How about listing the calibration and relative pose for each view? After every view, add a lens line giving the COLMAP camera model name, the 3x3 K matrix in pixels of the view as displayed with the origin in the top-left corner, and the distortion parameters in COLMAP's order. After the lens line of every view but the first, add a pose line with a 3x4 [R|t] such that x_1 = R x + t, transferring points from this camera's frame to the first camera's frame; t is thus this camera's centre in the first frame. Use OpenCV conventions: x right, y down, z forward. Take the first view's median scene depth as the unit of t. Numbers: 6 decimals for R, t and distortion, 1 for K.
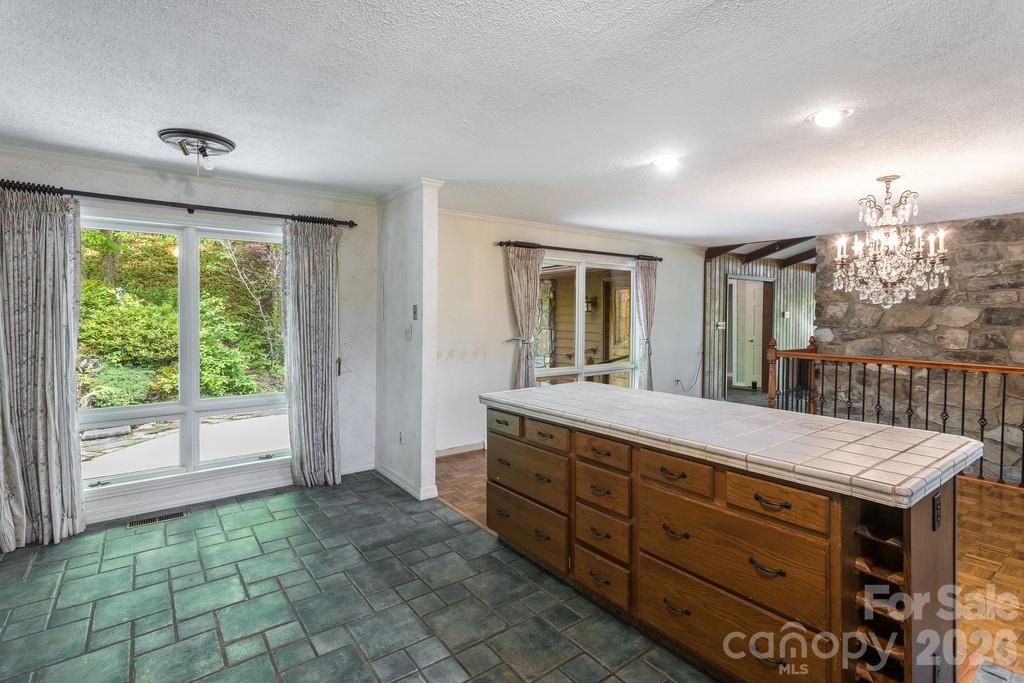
lens RADIAL K [[505.5, 0, 519.9], [0, 505.5, 324.6], [0, 0, 1]] dist [0.011414, -0.001005]
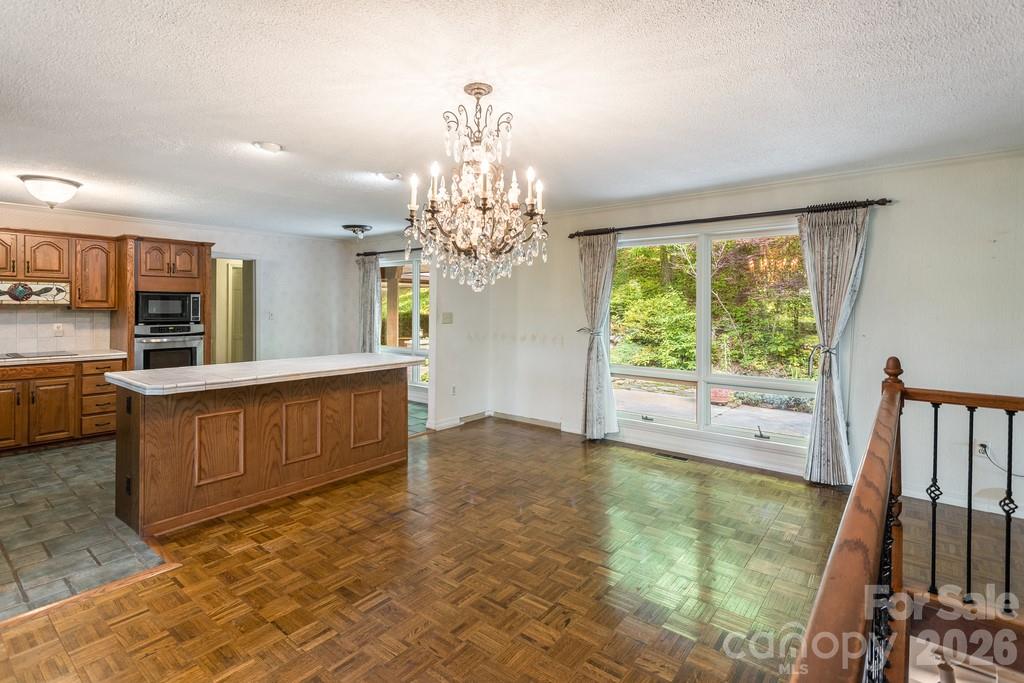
lens RADIAL K [[505.5, 0, 507.5], [0, 505.5, 338.7], [0, 0, 1]] dist [0.011414, -0.001005]
pose [[0.261500, 0.058758, -0.963413, 0.980426], [-0.019551, 0.998263, 0.055576, -0.003744], [0.965005, 0.004303, 0.262195, 0.628132]]
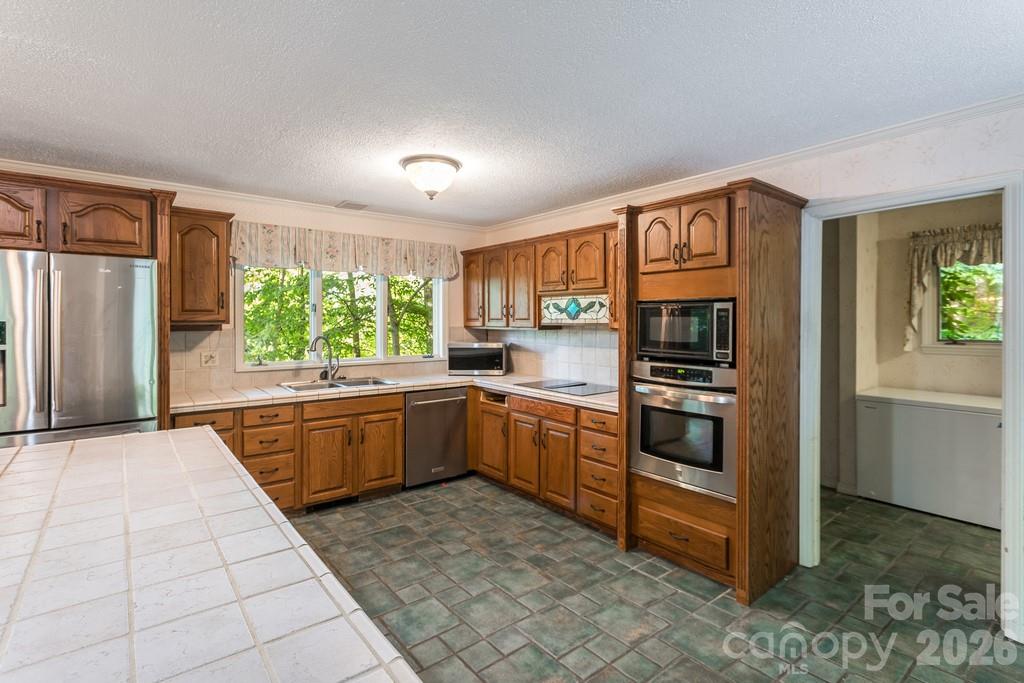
lens RADIAL K [[505.5, 0, 504.4], [0, 505.5, 325.9], [0, 0, 1]] dist [0.011414, -0.001005]
pose [[-0.998677, -0.001431, -0.051403, -0.050384], [-0.003001, 0.999531, 0.030476, -0.017283], [0.051335, 0.030590, -0.998213, 0.760000]]
